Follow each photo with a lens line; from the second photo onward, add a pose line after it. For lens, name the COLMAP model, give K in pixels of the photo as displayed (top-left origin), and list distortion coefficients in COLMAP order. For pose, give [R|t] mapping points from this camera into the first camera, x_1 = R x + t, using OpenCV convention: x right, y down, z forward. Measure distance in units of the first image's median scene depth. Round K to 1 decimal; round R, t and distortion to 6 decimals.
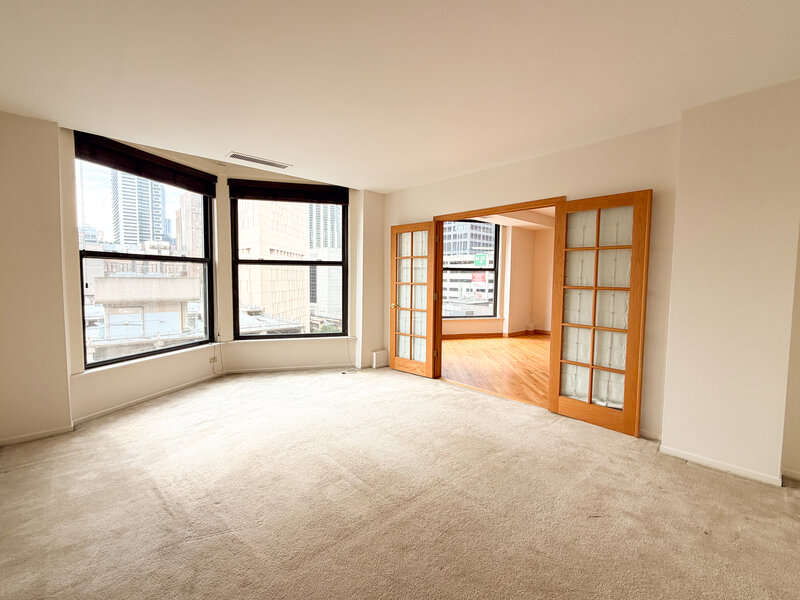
lens RADIAL K [[365.8, 0, 400.0], [0, 365.8, 300.0], [0, 0, 1]] dist [-0.001147, -0.000253]
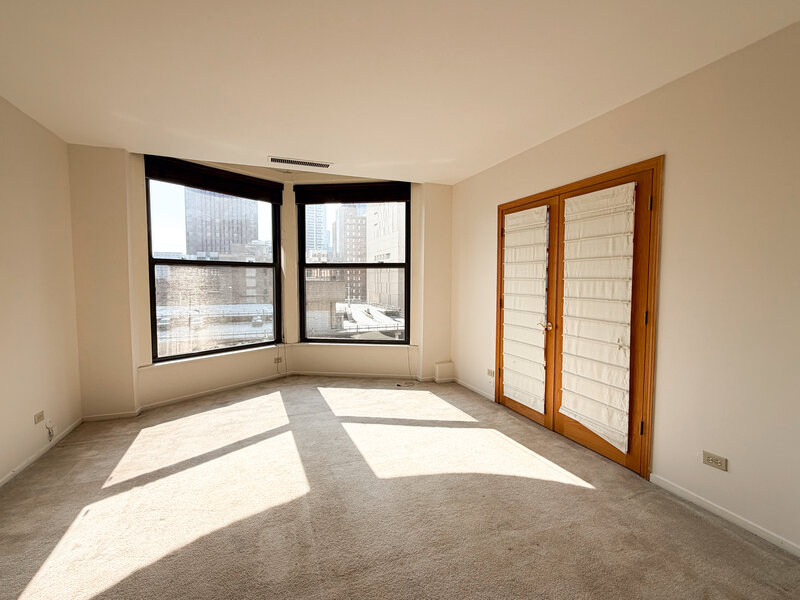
lens RADIAL K [[365.8, 0, 400.0], [0, 365.8, 300.0], [0, 0, 1]] dist [-0.001147, -0.000253]
pose [[0.927299, 0.015010, -0.374021, 0.197297], [-0.017751, 0.999835, -0.003885, -0.010702], [0.373901, 0.010242, 0.927412, 0.161293]]
